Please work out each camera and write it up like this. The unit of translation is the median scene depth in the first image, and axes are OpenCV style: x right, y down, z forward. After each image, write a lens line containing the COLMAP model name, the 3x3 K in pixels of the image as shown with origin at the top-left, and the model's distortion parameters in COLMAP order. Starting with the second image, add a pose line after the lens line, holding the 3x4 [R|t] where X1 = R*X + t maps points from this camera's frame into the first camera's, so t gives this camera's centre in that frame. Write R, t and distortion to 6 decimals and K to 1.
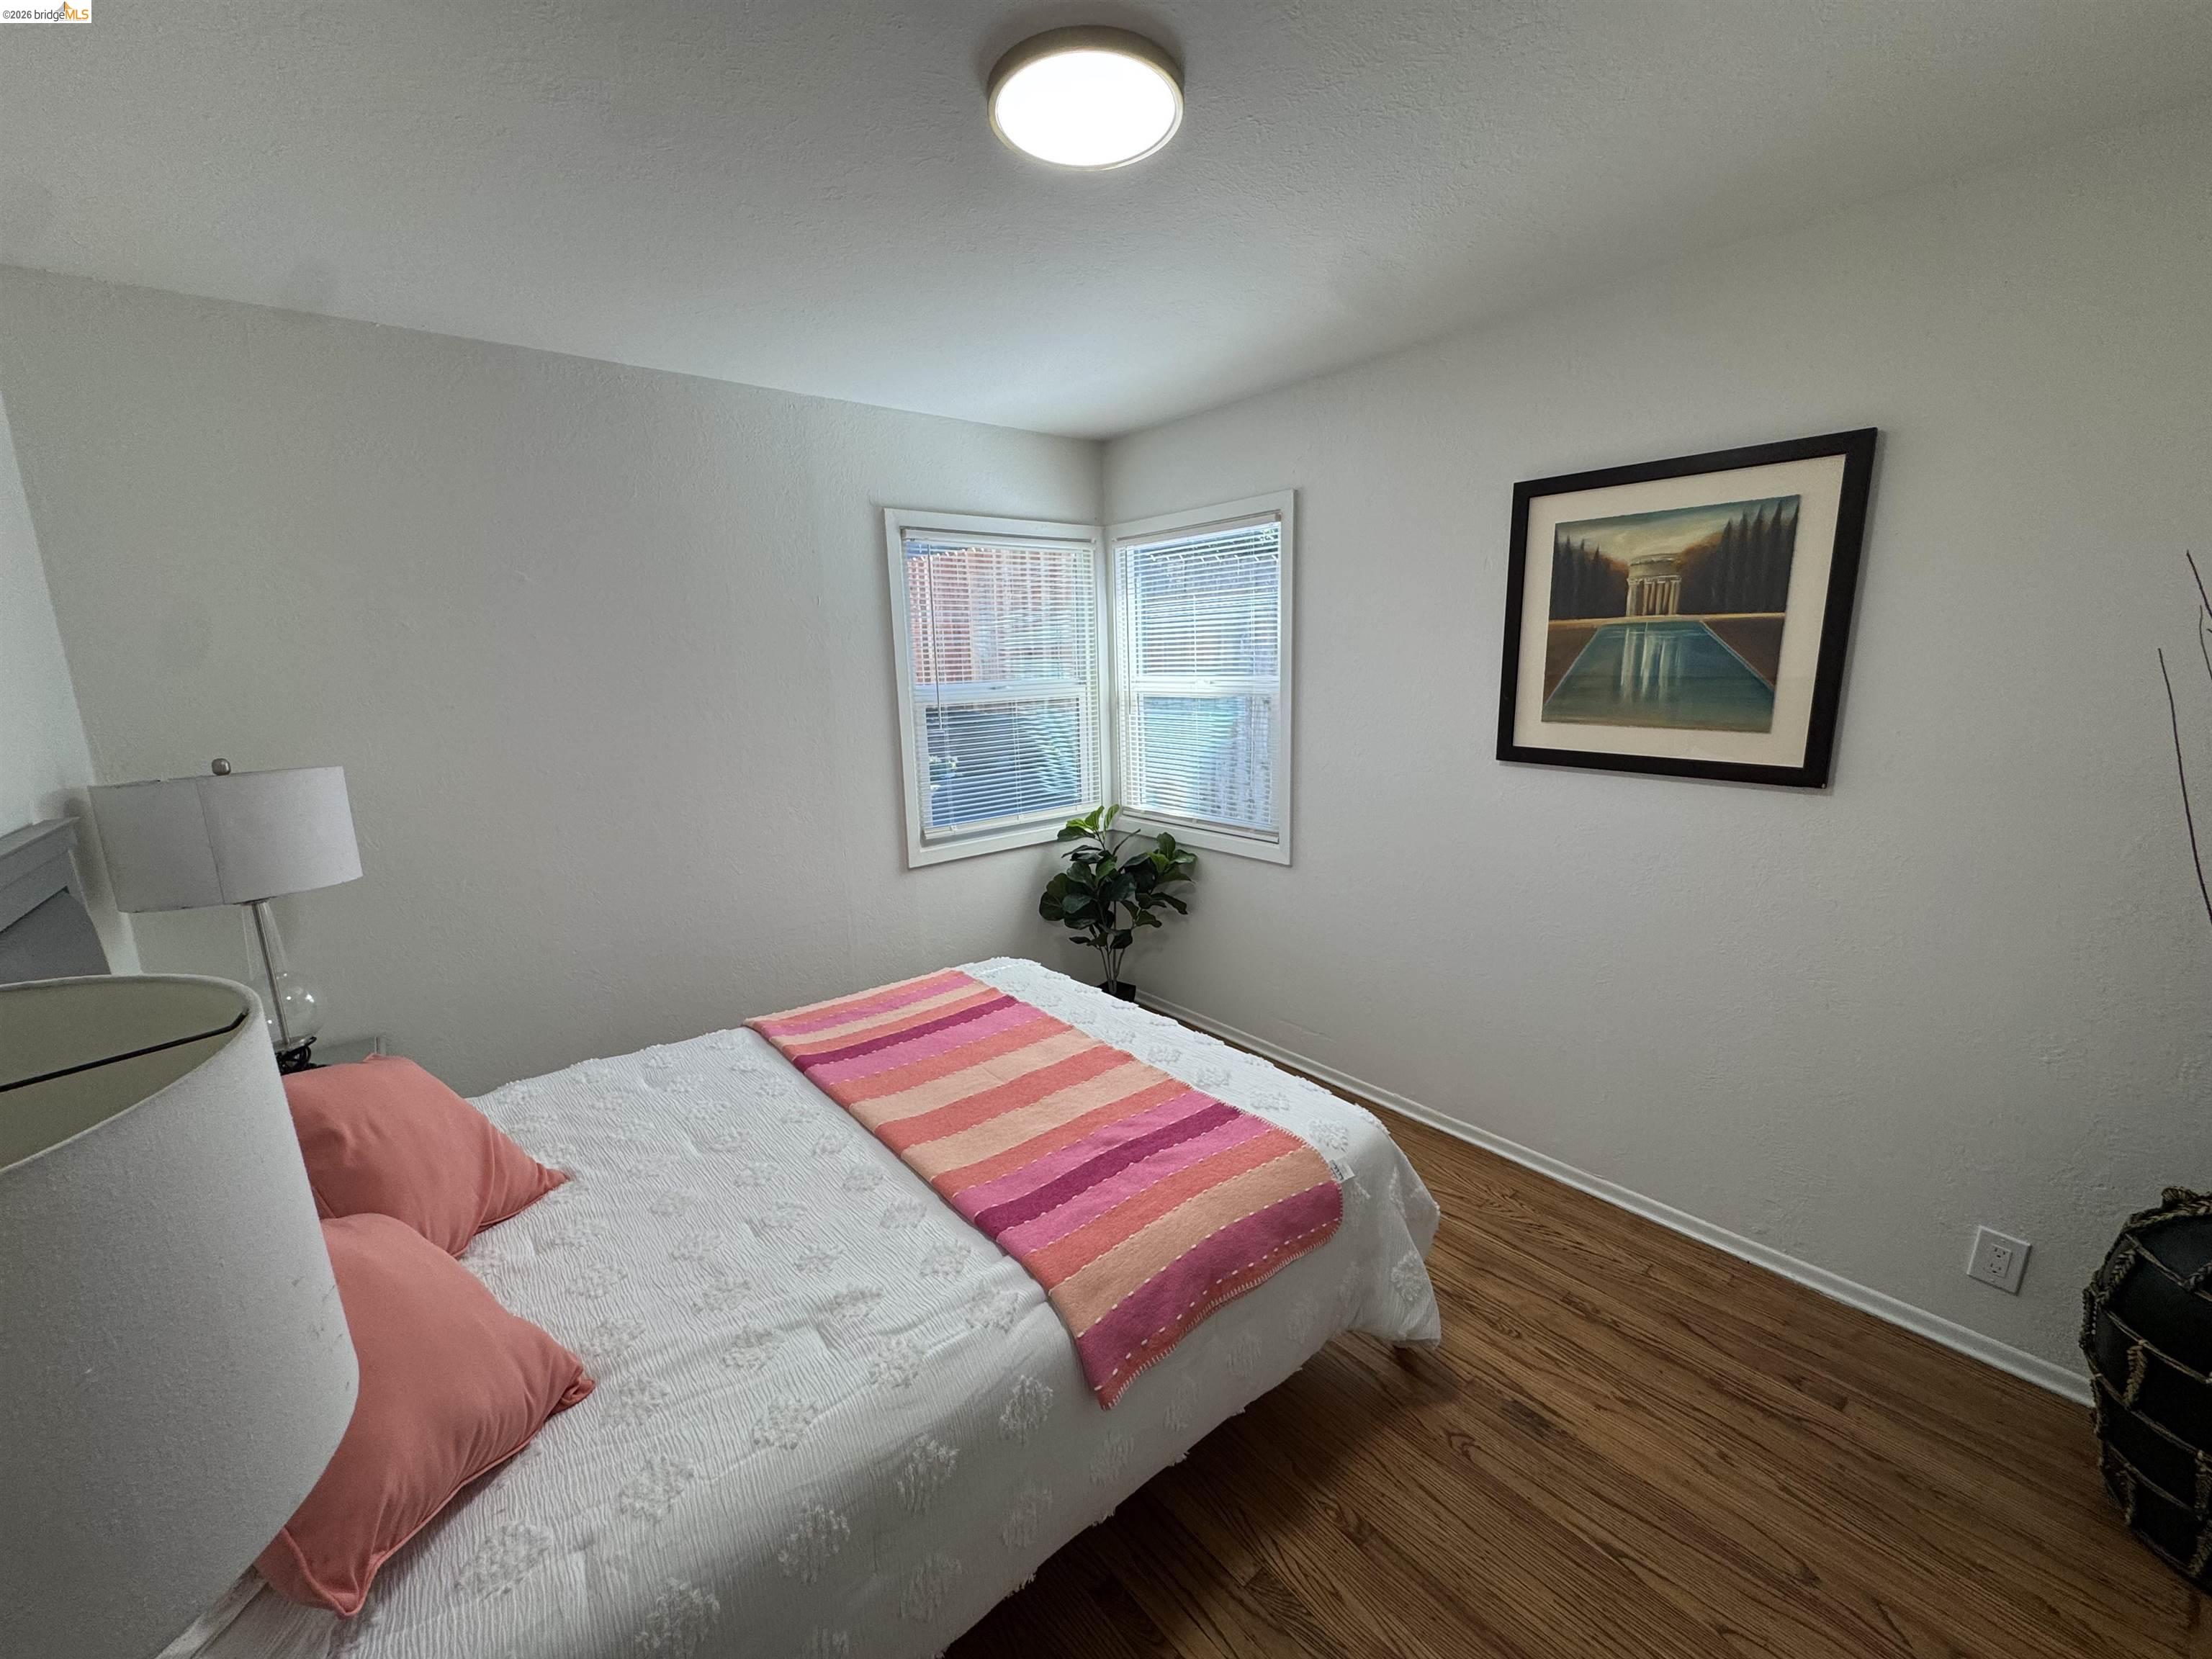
lens RADIAL K [[884.8, 0, 1105.6], [0, 884.8, 831.1], [0, 0, 1]] dist [-0.003609, -0.000047]
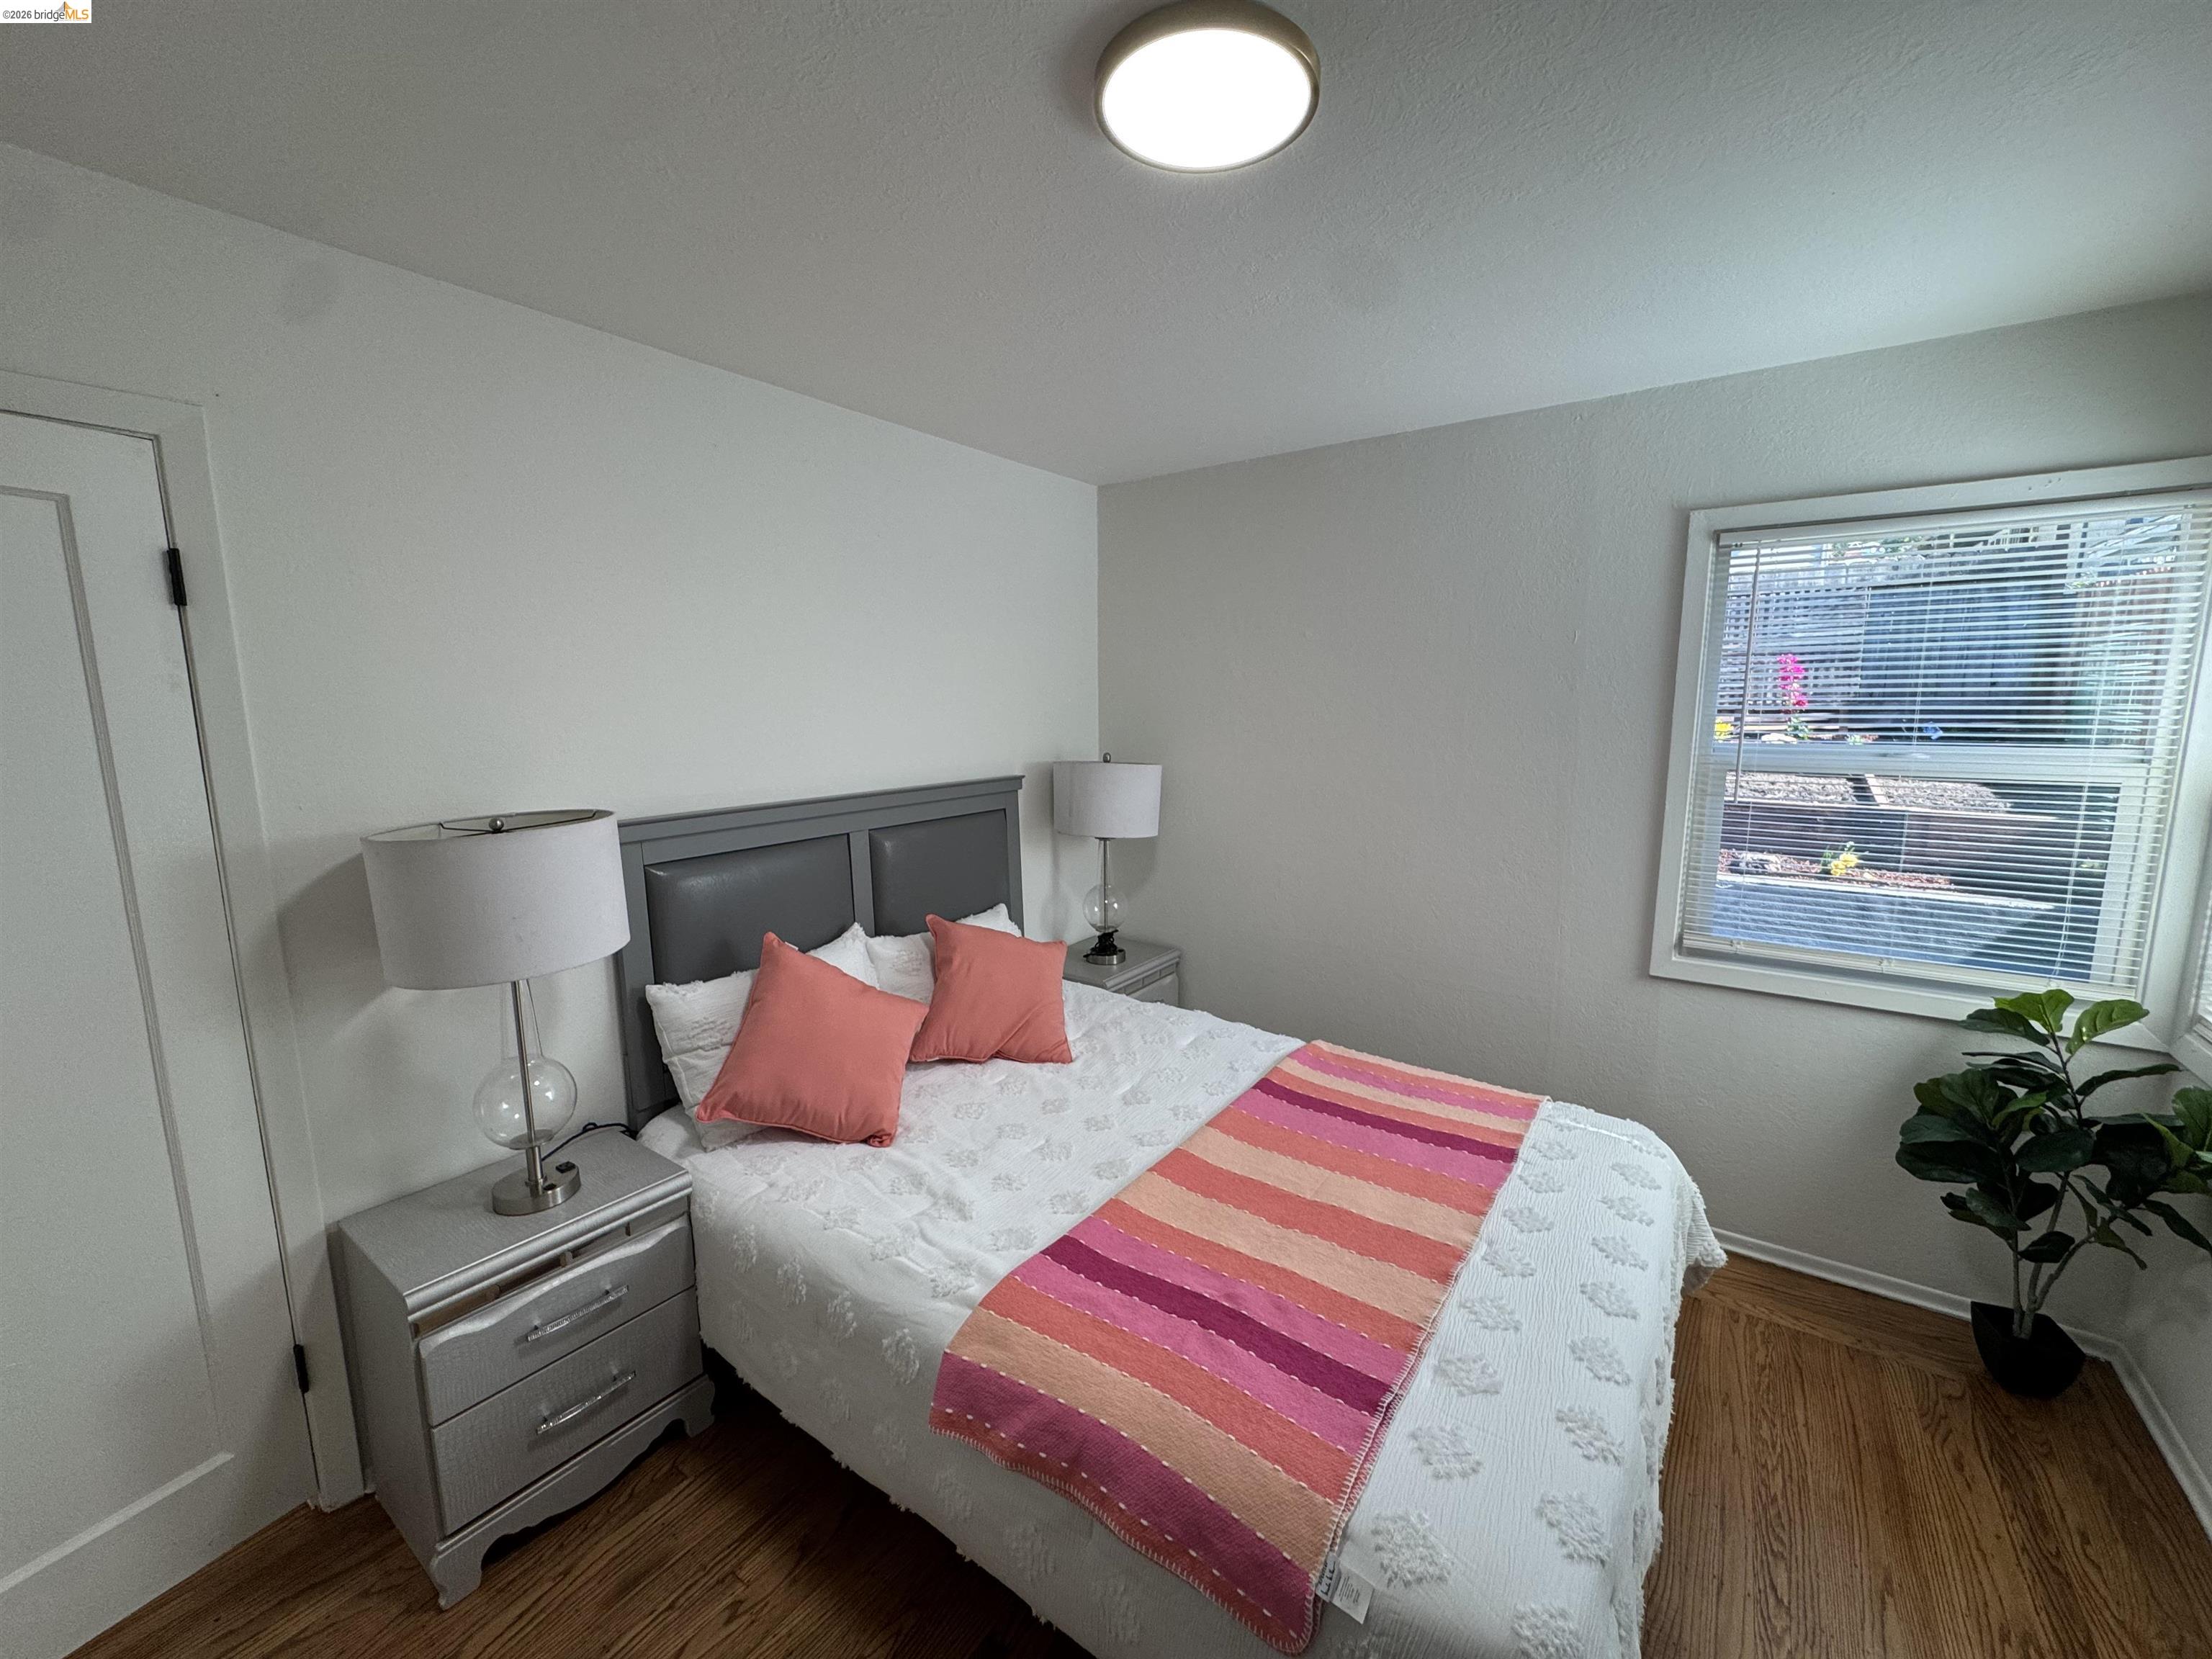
lens RADIAL K [[884.8, 0, 1098.1], [0, 884.8, 831.3], [0, 0, 1]] dist [-0.003609, -0.000047]
pose [[0.250316, 0.170244, -0.953079, 0.600137], [-0.193248, 0.973395, 0.123119, -0.132626], [0.948682, 0.153362, 0.276555, 0.508714]]
